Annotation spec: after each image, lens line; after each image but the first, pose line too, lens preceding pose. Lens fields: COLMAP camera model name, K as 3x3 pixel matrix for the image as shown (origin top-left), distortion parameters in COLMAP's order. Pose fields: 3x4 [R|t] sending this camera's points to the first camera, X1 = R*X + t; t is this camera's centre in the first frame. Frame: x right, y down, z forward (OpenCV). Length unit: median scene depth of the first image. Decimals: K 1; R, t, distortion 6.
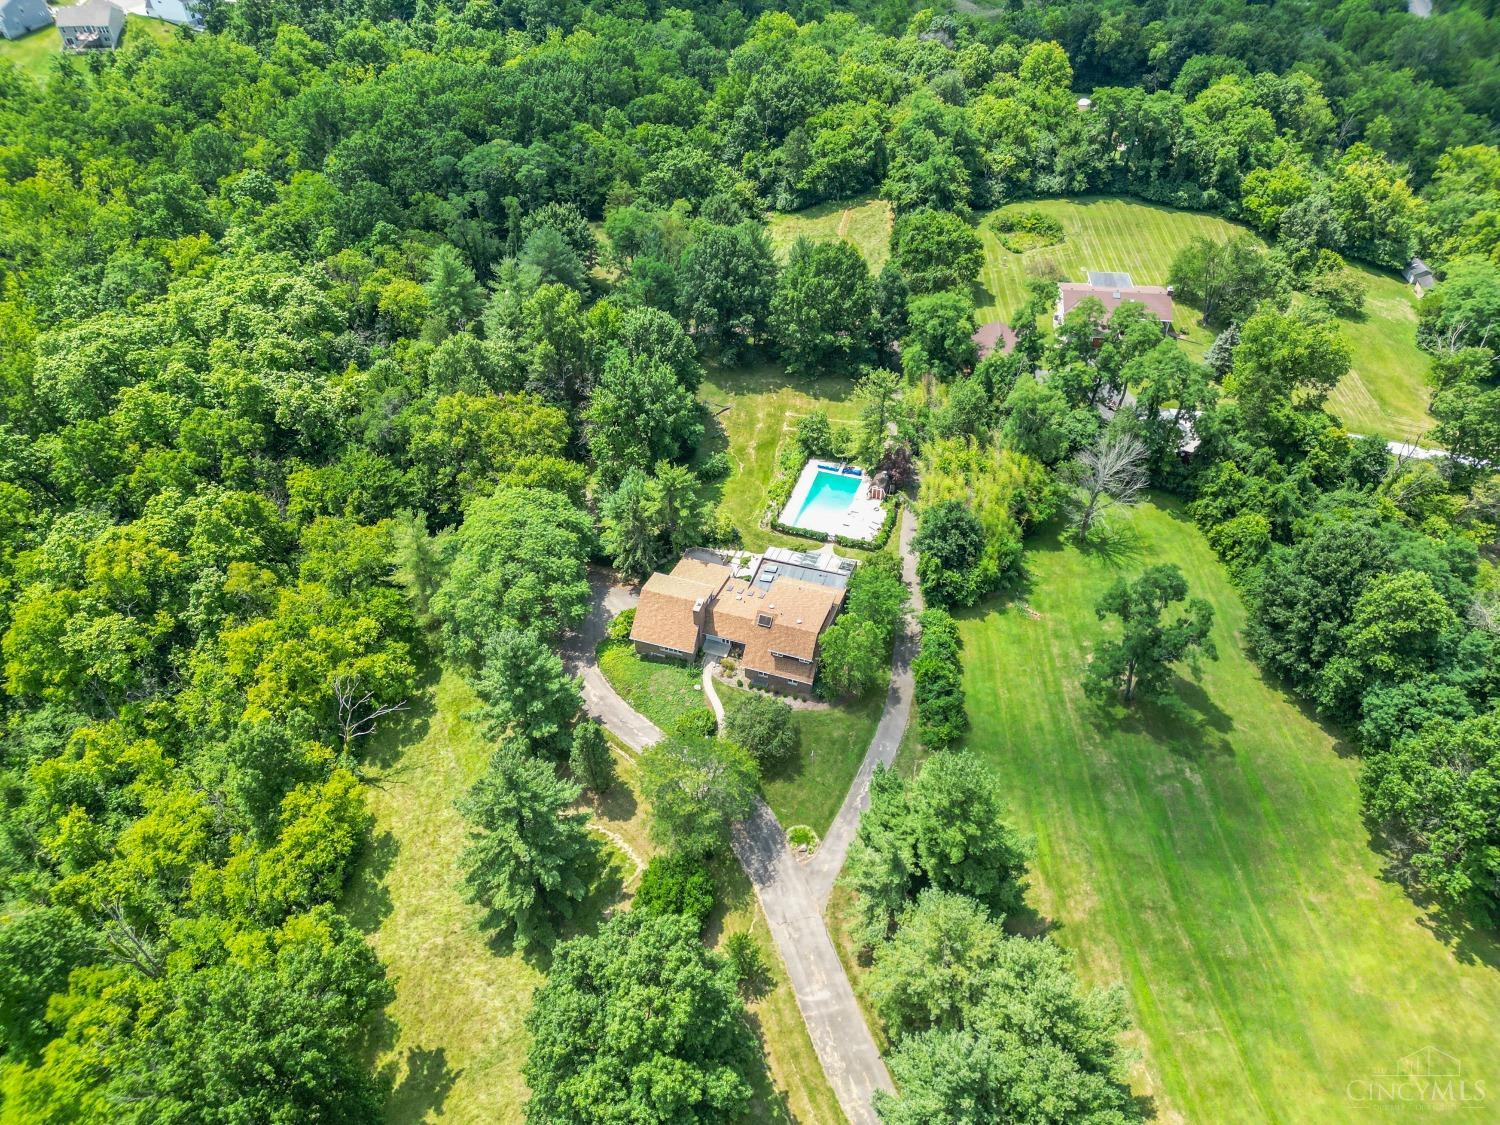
lens RADIAL K [[1035.6, 0, 750.0], [0, 1035.6, 562.5], [0, 0, 1]] dist [0.090138, -0.101387]
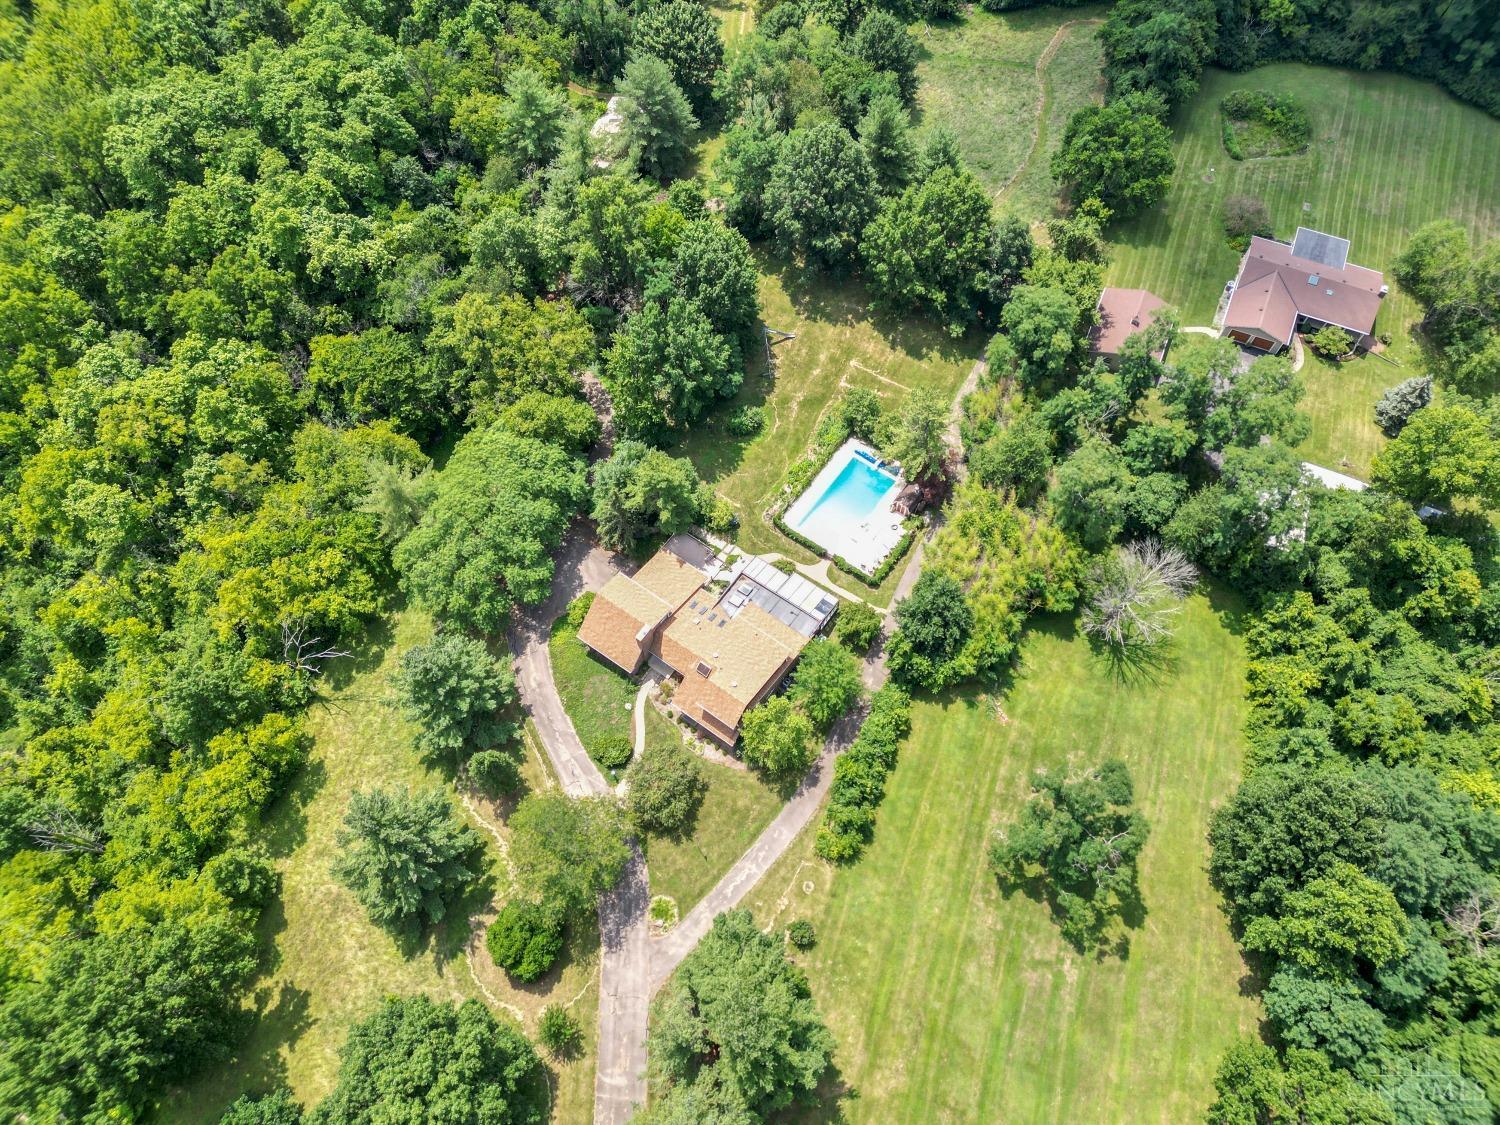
lens RADIAL K [[1035.6, 0, 750.0], [0, 1035.6, 562.5], [0, 0, 1]] dist [0.090138, -0.101387]
pose [[0.954693, 0.266656, -0.132119, 0.147660], [-0.207400, 0.914568, 0.347203, -0.356327], [0.213415, -0.304071, 0.928437, 0.139143]]
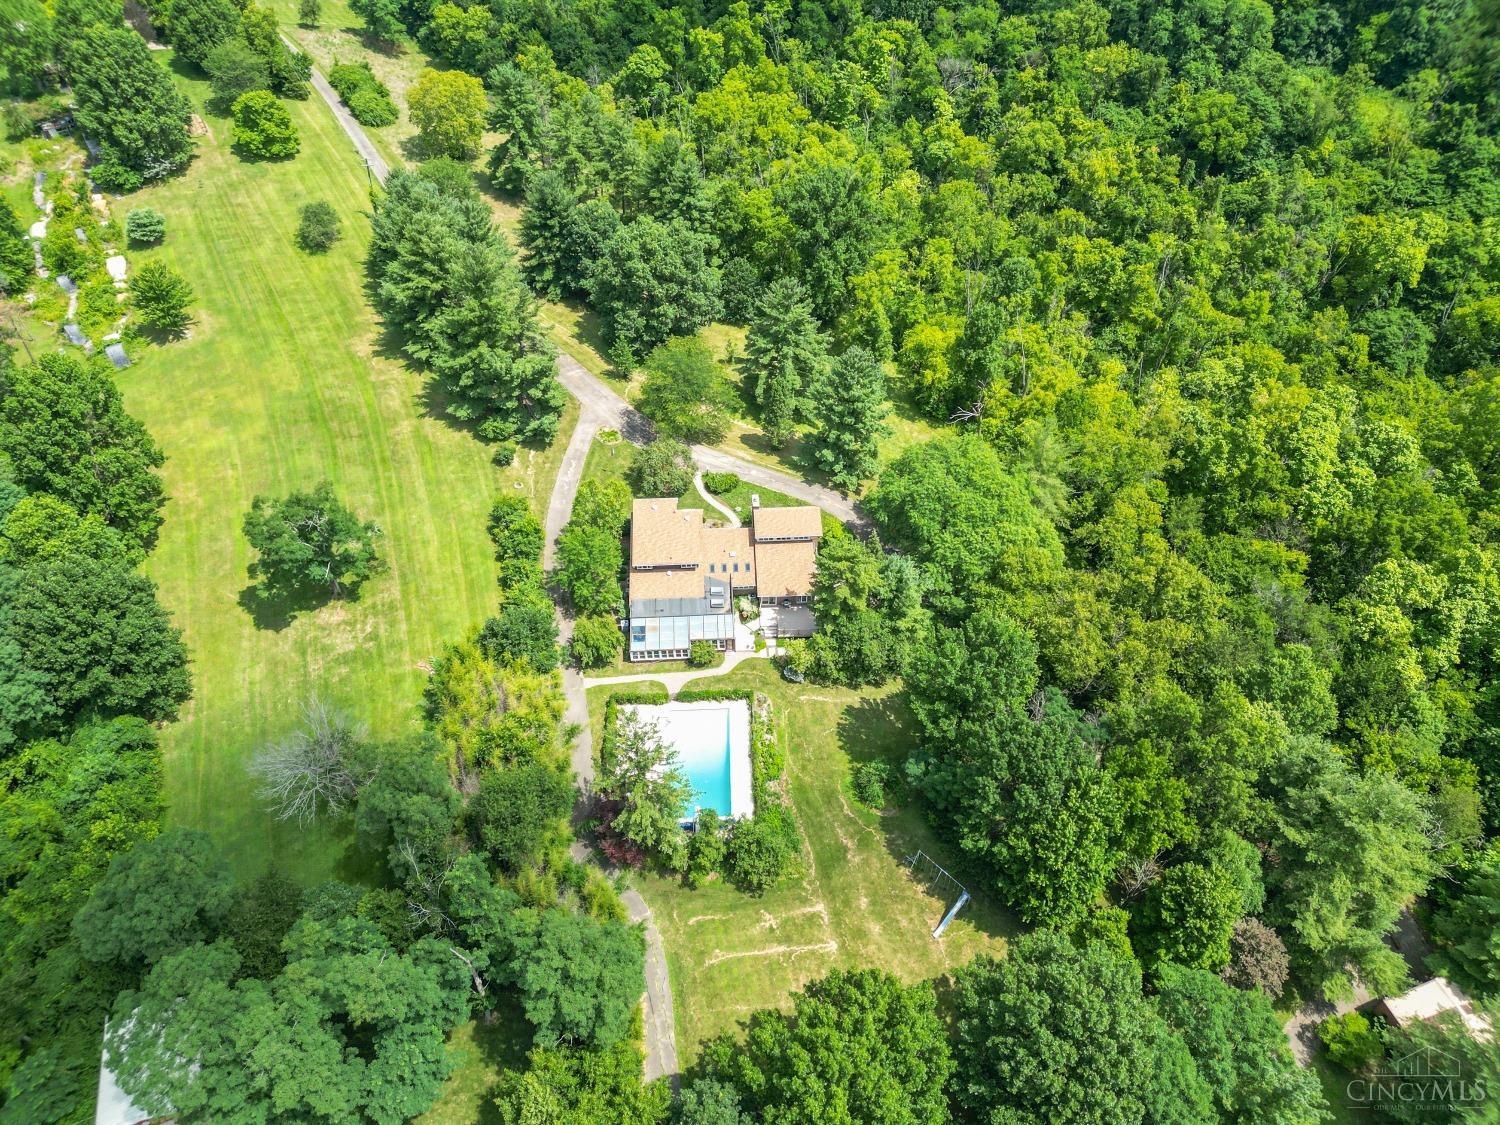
lens RADIAL K [[1035.6, 0, 750.0], [0, 1035.6, 562.5], [0, 0, 1]] dist [0.090138, -0.101387]
pose [[-0.933553, 0.249885, -0.256975, 0.223243], [-0.251652, 0.053596, 0.966333, -0.898537], [0.255245, 0.966791, 0.012849, 0.994768]]
